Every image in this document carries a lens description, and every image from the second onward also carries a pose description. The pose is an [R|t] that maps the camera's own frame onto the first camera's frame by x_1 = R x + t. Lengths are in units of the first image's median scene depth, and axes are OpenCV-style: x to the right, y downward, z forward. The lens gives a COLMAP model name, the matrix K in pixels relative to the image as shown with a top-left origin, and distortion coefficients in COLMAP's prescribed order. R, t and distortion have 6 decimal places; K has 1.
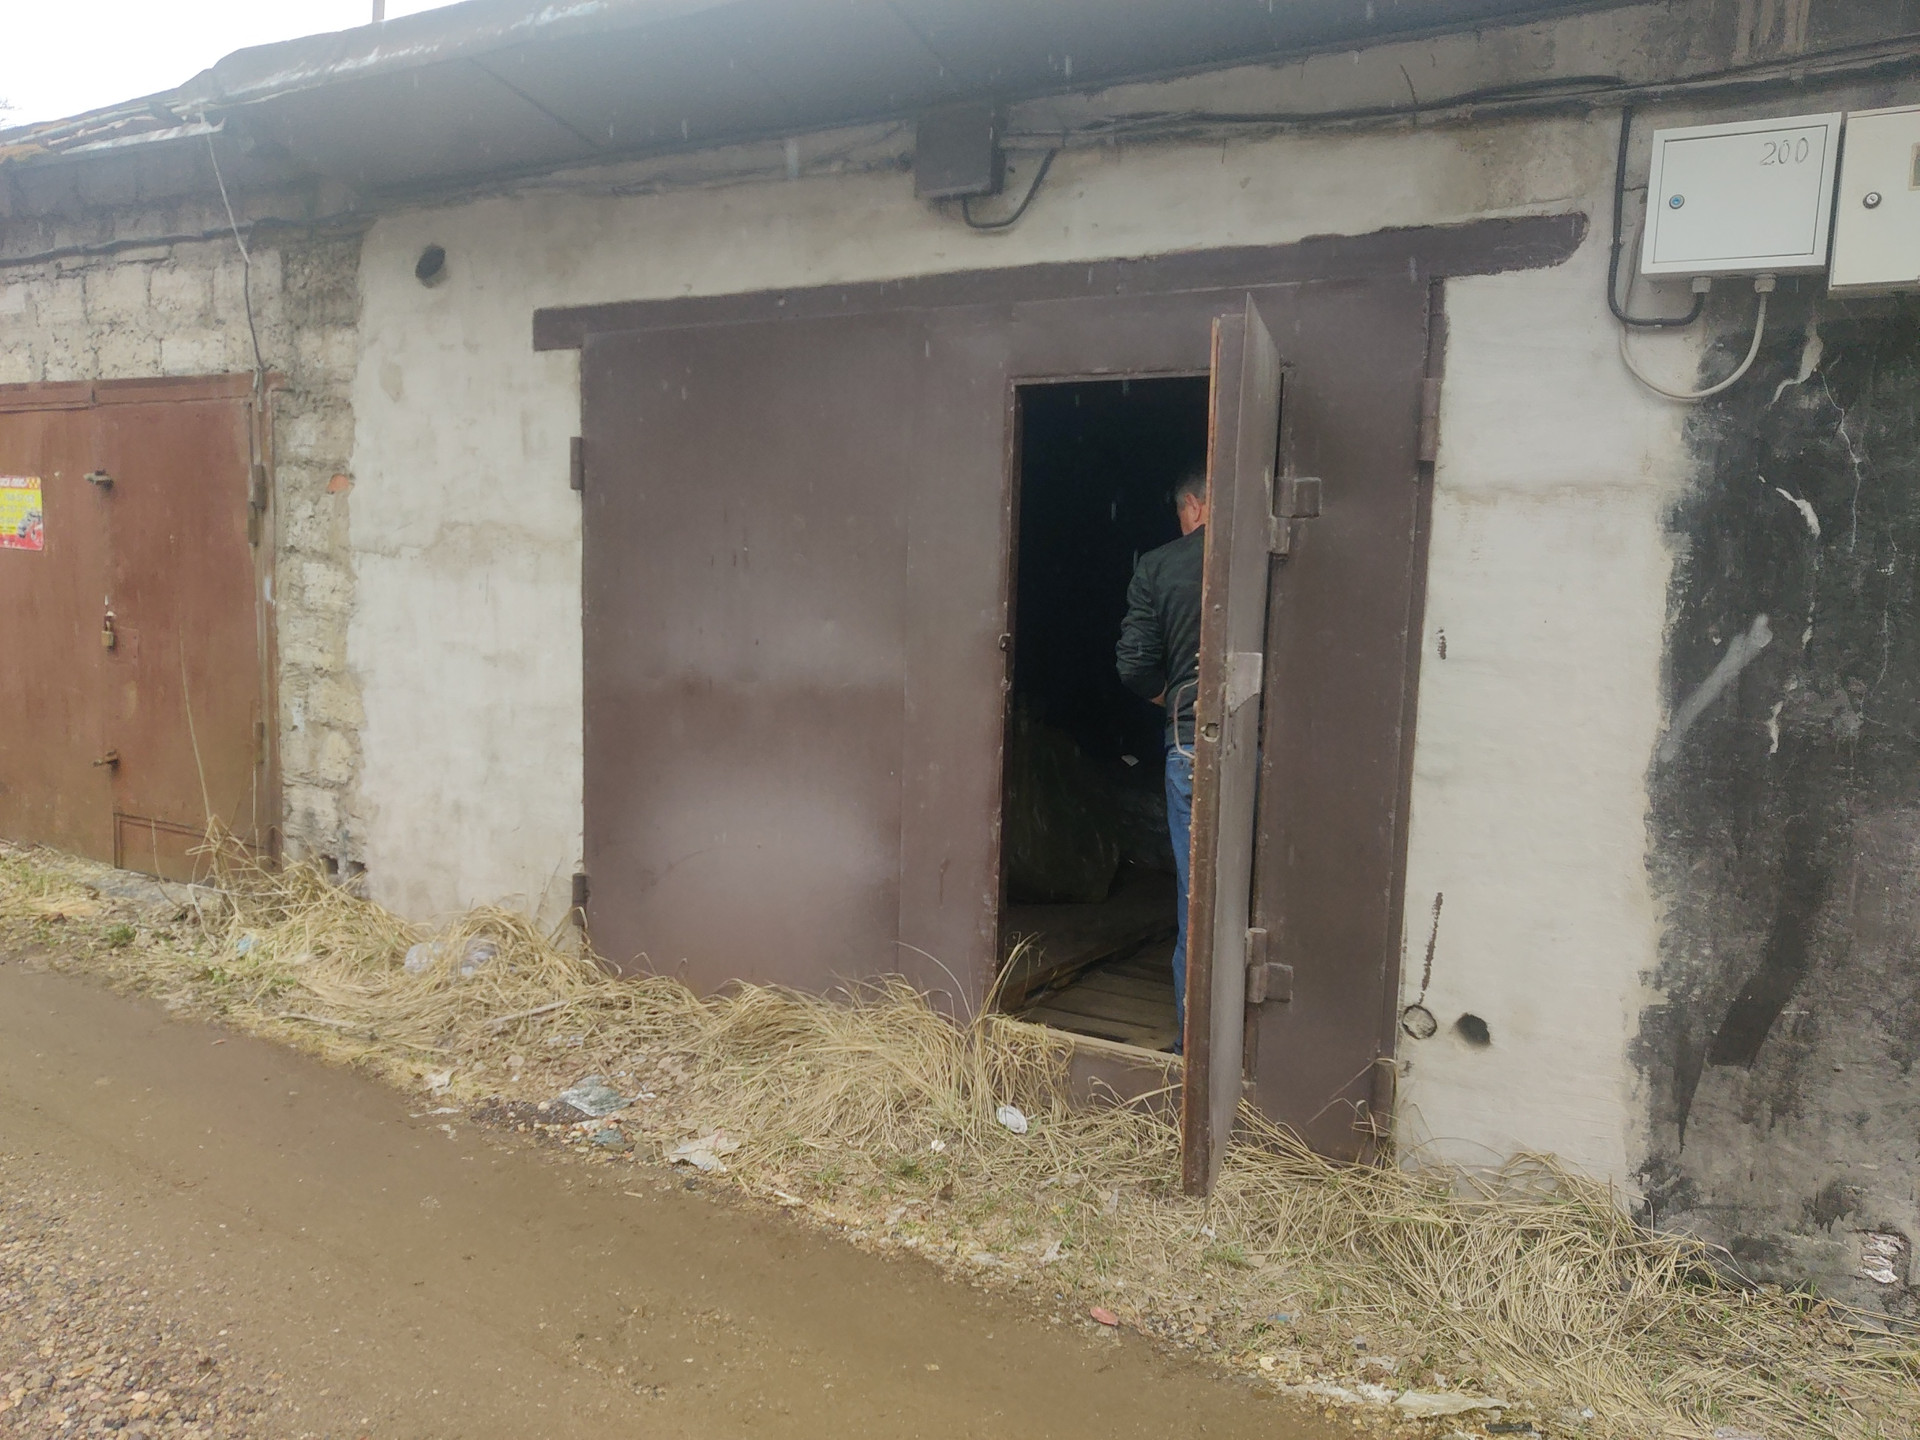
lens RADIAL K [[1486.3, 0, 962.4], [0, 1486.3, 749.2], [0, 0, 1]] dist [0.045620, -0.079181]
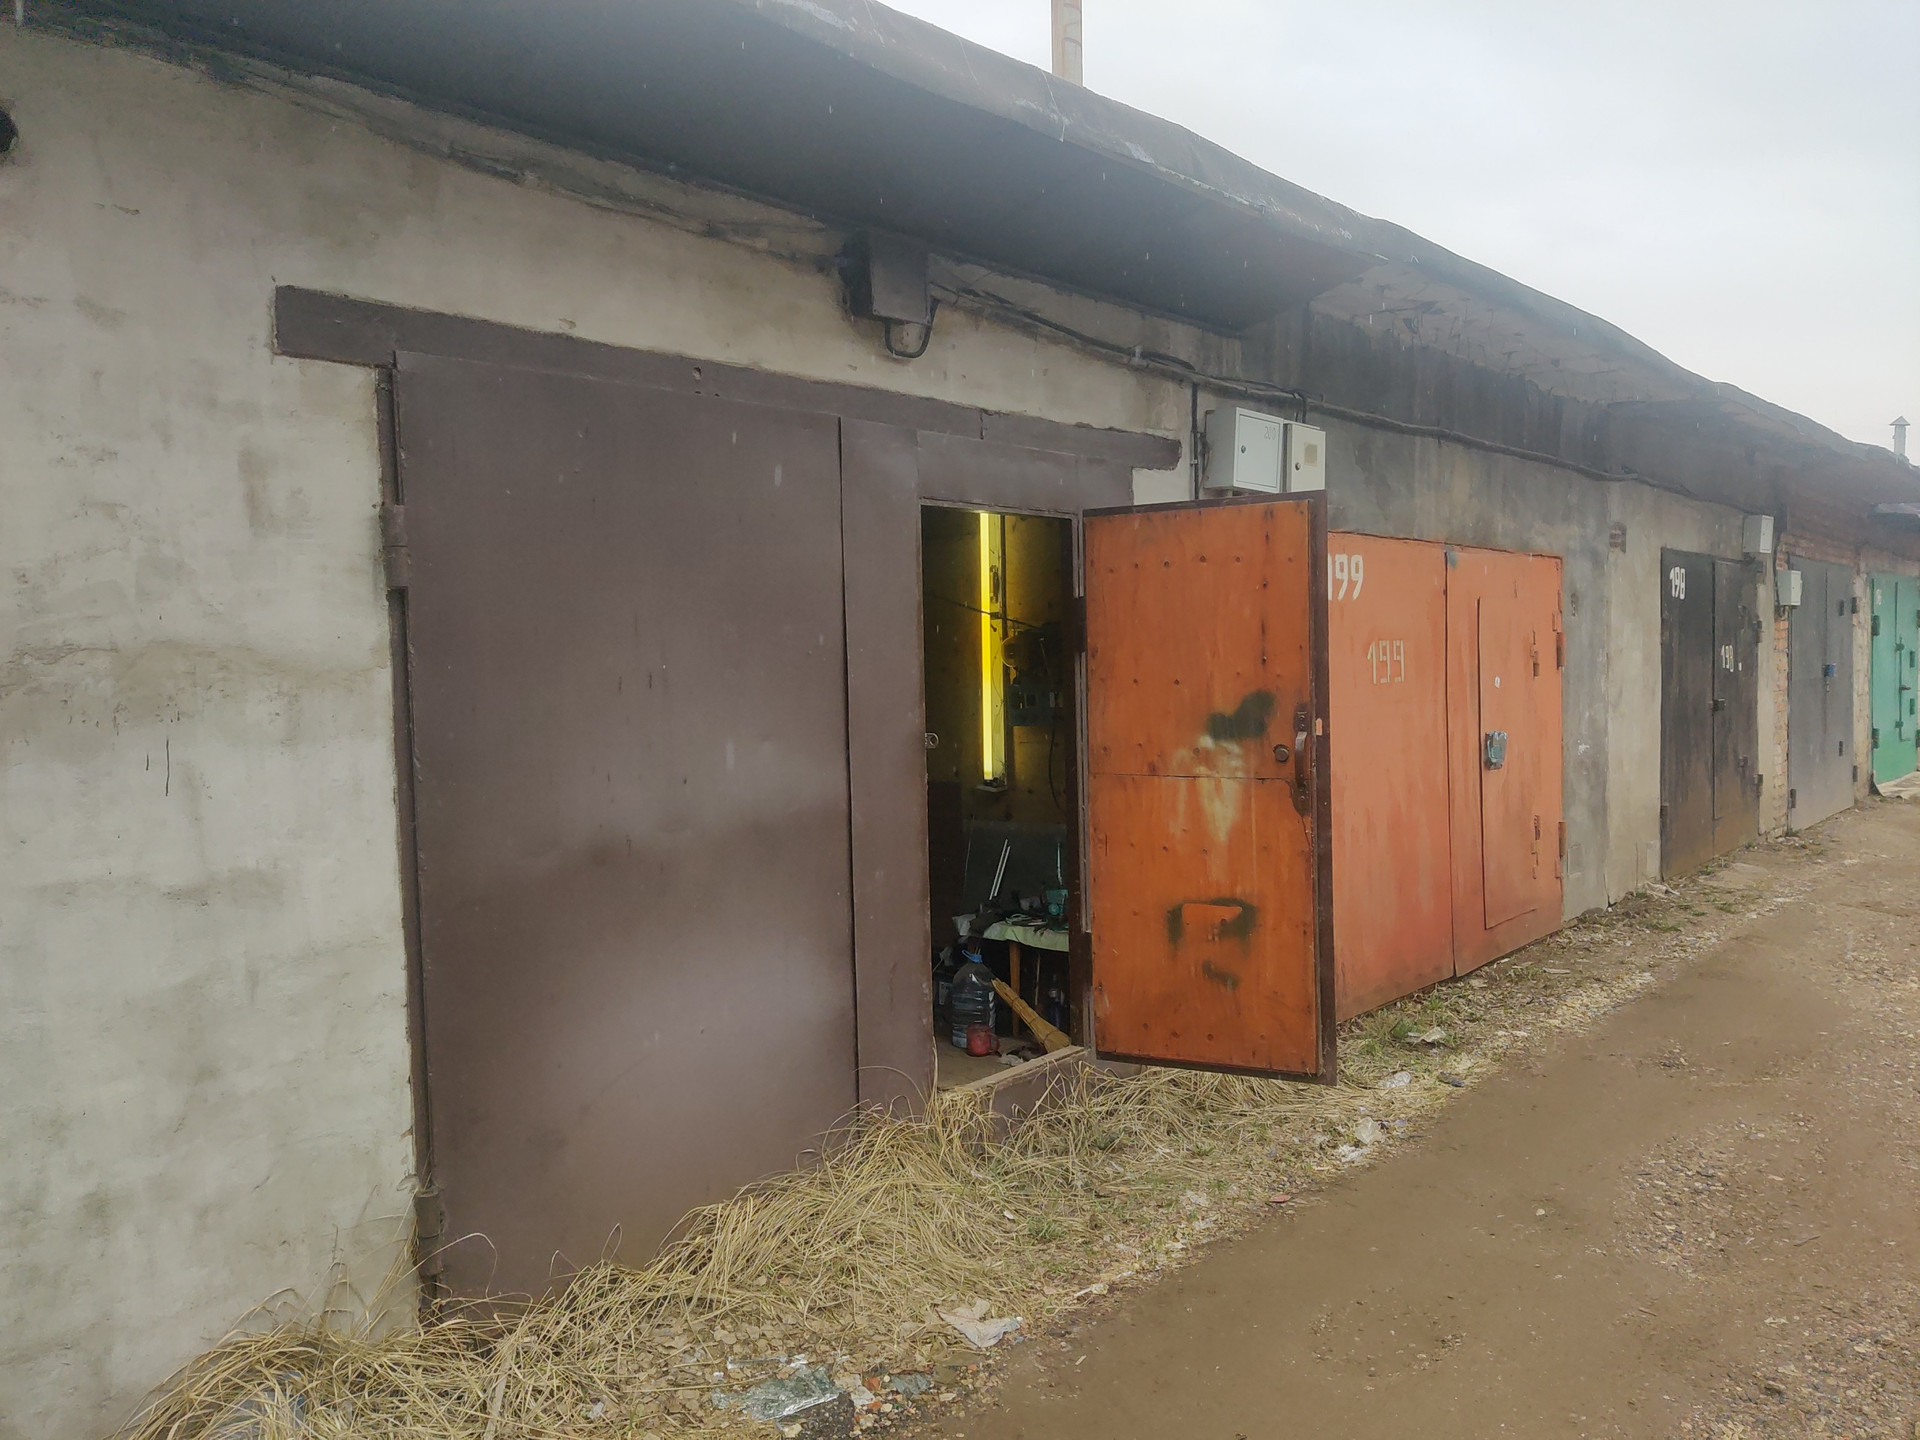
lens RADIAL K [[1486.3, 0, 962.4], [0, 1486.3, 749.2], [0, 0, 1]] dist [0.045620, -0.079181]
pose [[0.155321, -0.094349, 0.983348, -0.852769], [0.148158, 0.986394, 0.071239, -0.116450], [-0.976691, 0.134626, 0.167186, 0.669325]]
